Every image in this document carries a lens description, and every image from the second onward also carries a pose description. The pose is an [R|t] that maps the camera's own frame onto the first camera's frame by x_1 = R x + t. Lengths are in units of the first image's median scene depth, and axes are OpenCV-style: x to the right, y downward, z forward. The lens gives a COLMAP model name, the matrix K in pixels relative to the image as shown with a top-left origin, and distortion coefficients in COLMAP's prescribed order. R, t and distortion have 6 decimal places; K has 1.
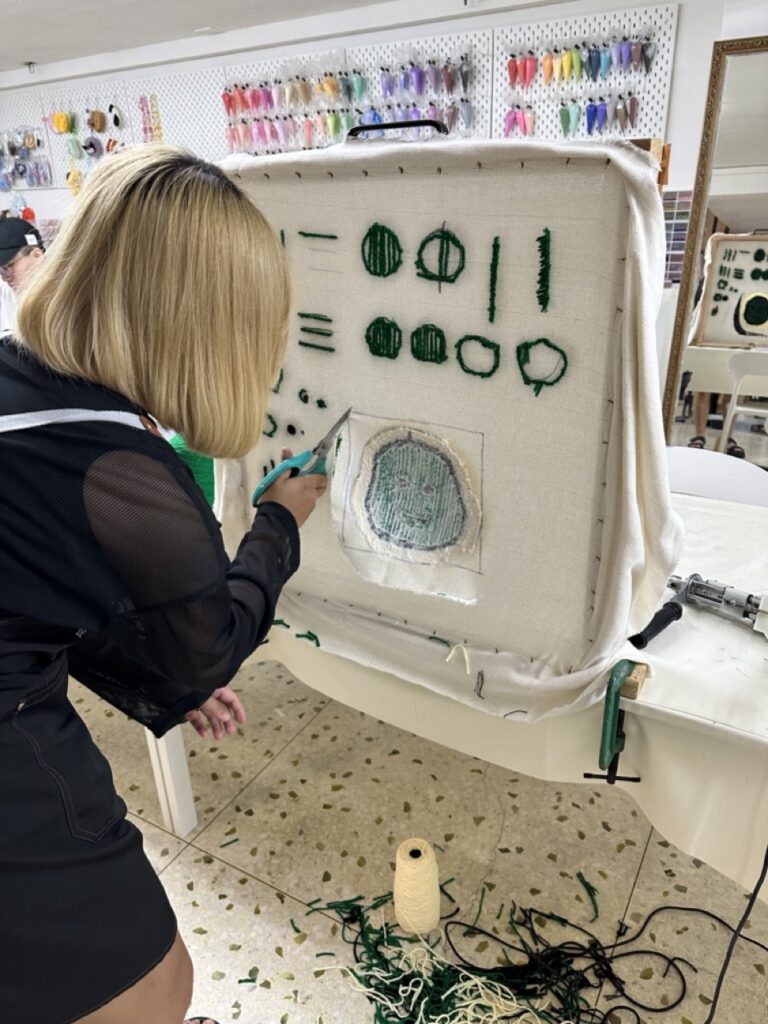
lens RADIAL K [[726.2, 0, 384.5], [0, 726.2, 509.9], [0, 0, 1]] dist [0.005859, 0.000124]
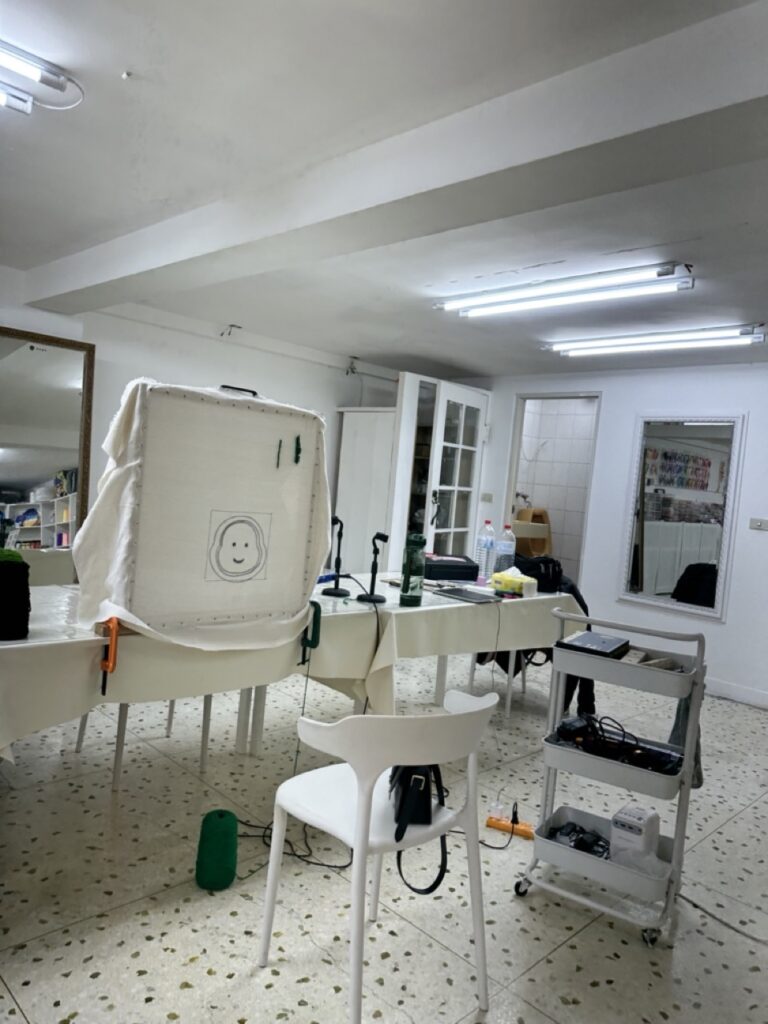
lens RADIAL K [[726.2, 0, 384.3], [0, 726.2, 512.2], [0, 0, 1]] dist [0.005859, 0.000124]
pose [[0.253928, 0.006875, 0.967199, -1.220033], [0.293163, 0.952389, -0.083737, 0.119143], [-0.921725, 0.304809, 0.239823, 0.044237]]
